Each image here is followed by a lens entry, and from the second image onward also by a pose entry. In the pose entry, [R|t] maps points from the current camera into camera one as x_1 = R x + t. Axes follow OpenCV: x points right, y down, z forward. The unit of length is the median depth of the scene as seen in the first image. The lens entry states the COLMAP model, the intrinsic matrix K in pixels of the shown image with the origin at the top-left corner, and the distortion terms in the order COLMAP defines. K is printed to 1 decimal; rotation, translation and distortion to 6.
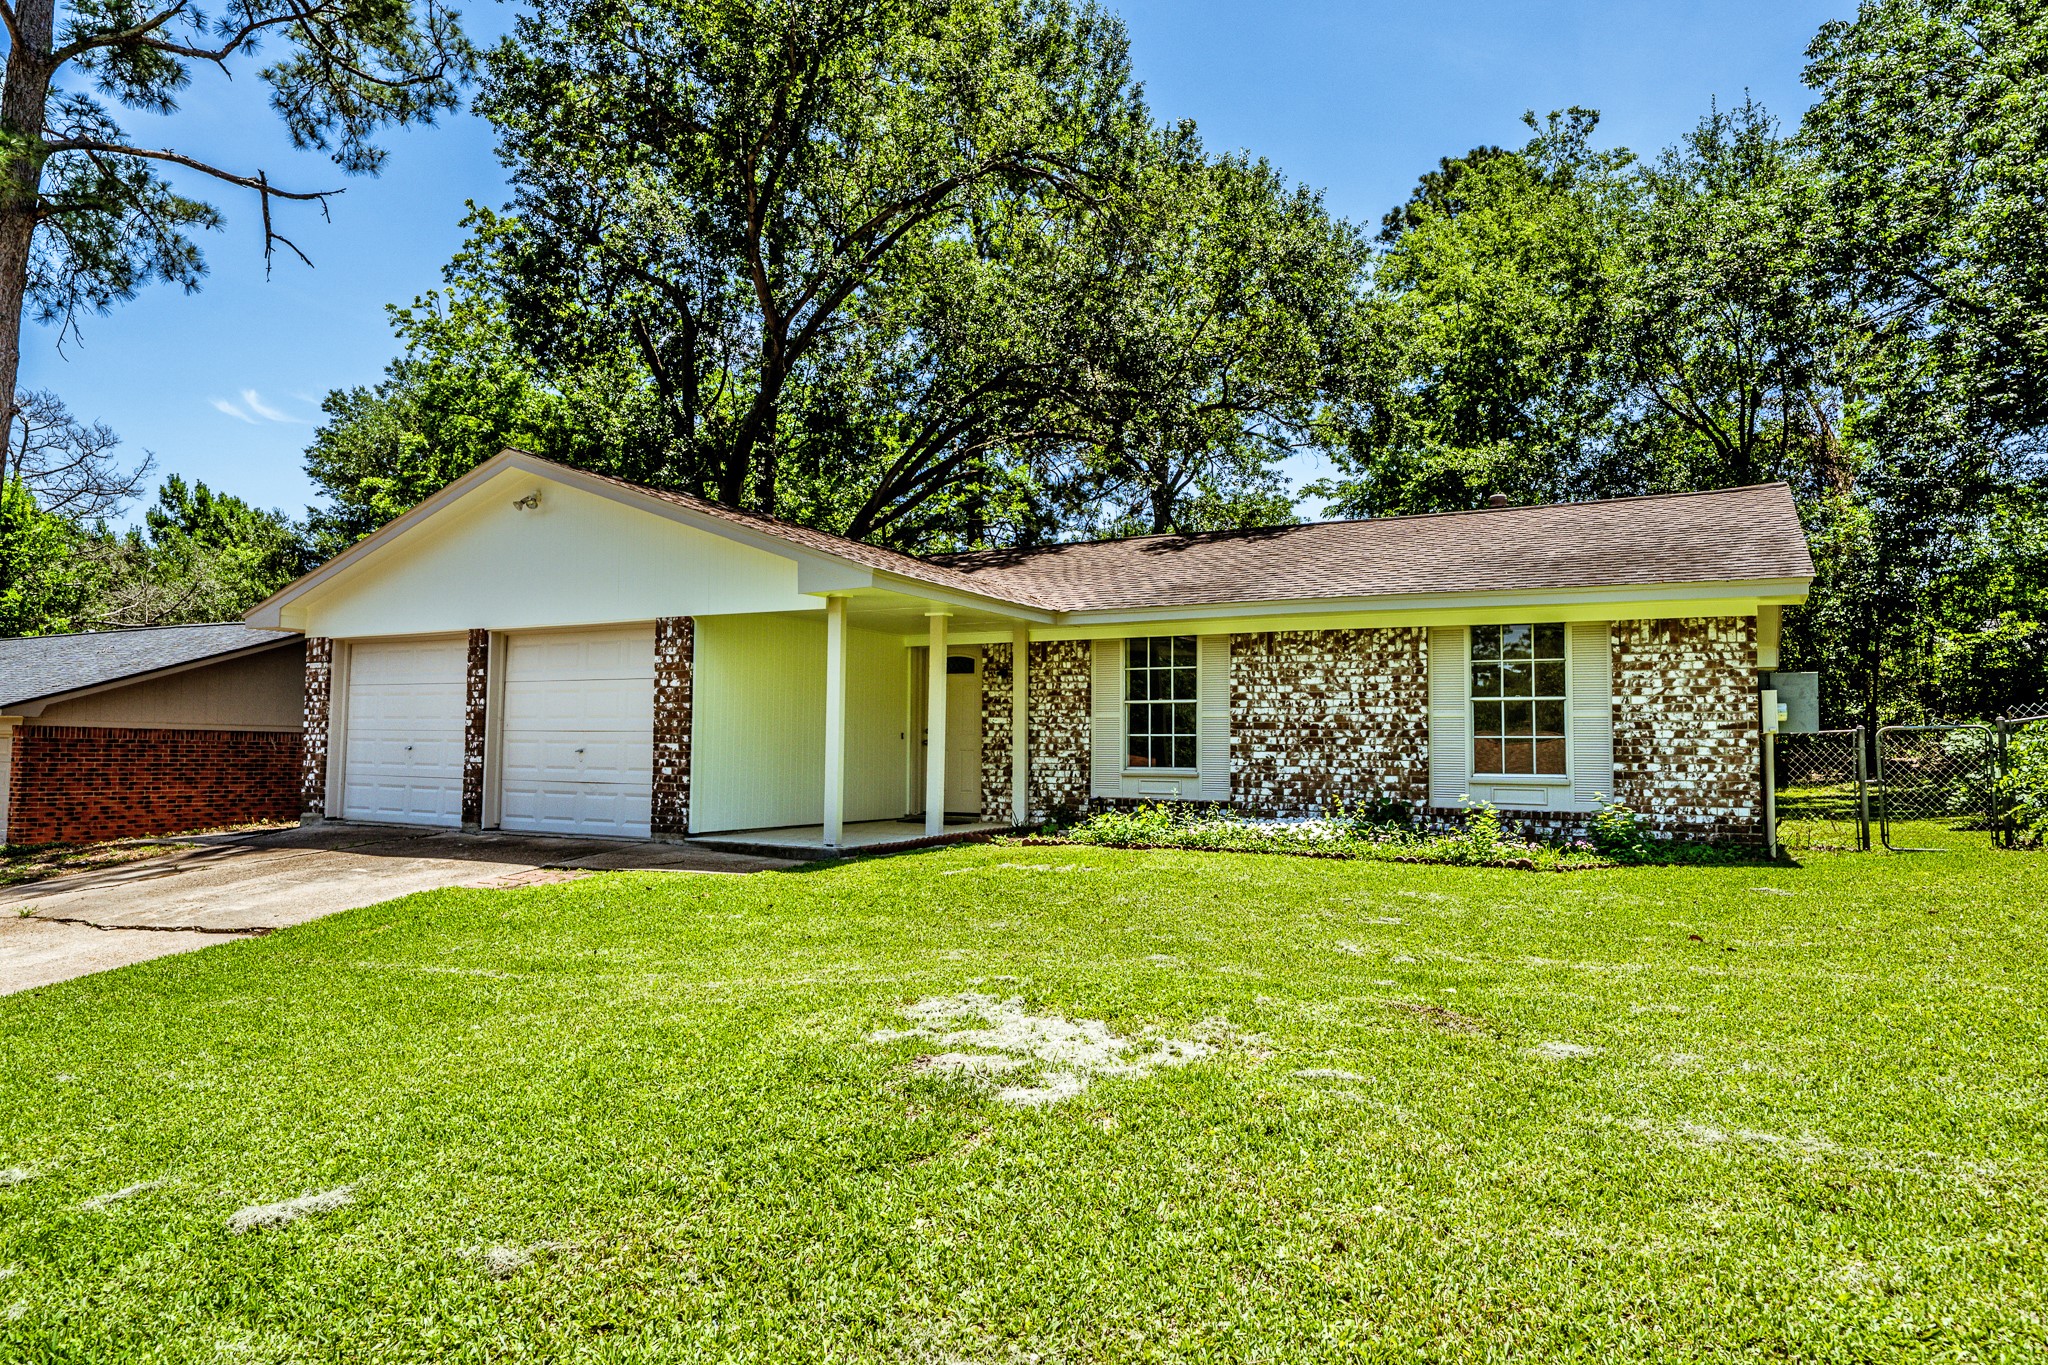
lens RADIAL K [[1279.1, 0, 1024.3], [0, 1279.1, 629.3], [0, 0, 1]] dist [-0.002704, 0.000456]
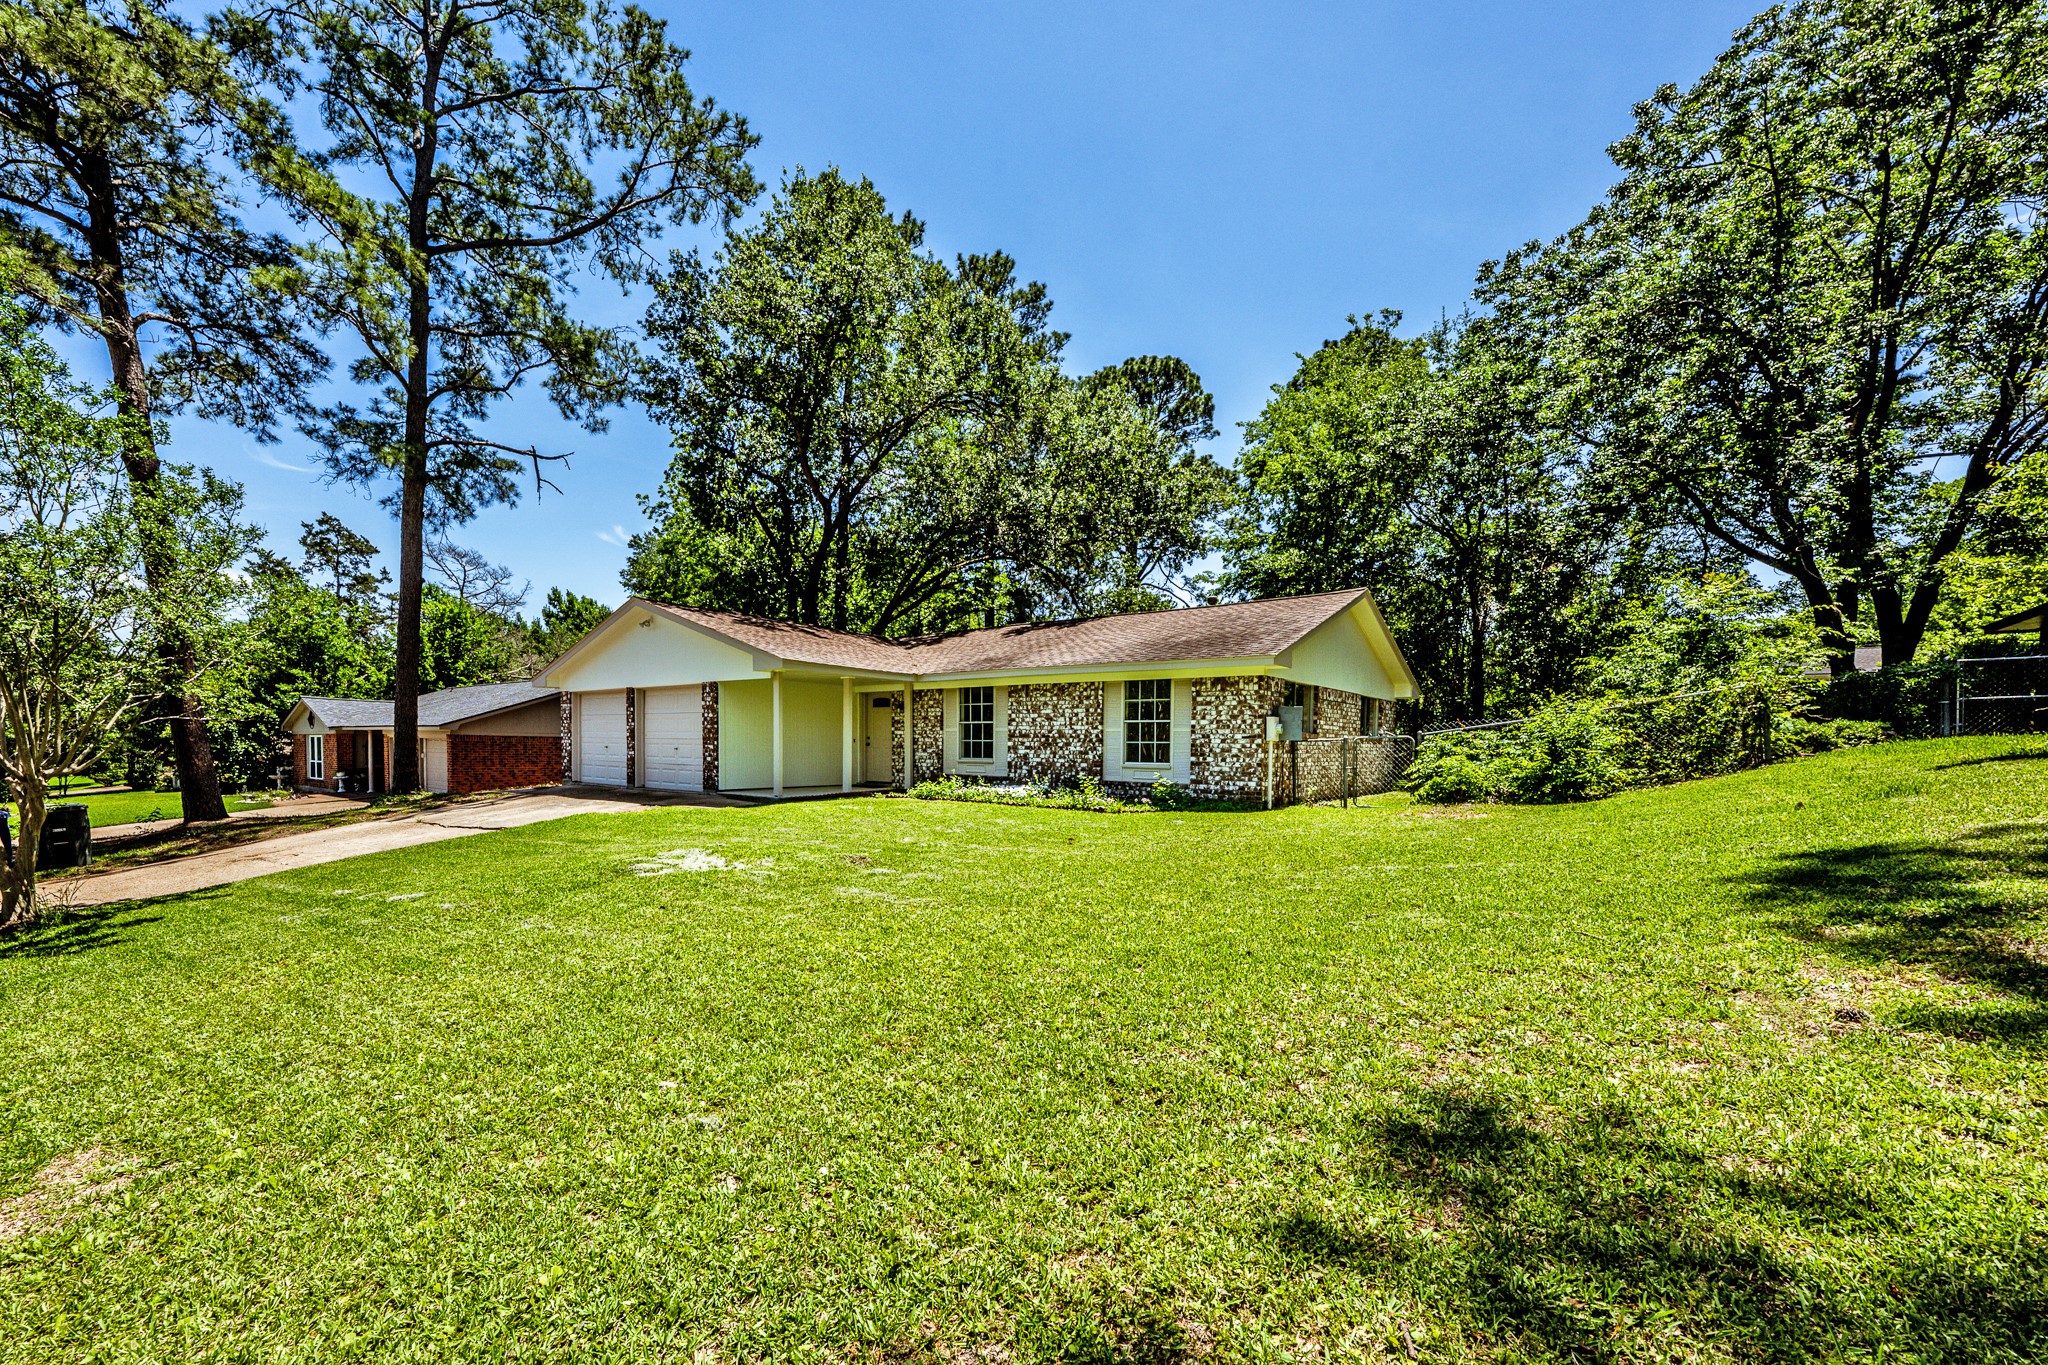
lens RADIAL K [[843.7, 0, 933.7], [0, 843.7, 741.9], [0, 0, 1]] dist [-0.000486, 0.000023]
pose [[0.982270, 0.001351, -0.187469, 0.285336], [0.015237, 0.996090, 0.087017, -0.022763], [0.186854, -0.088331, 0.978409, -0.205728]]
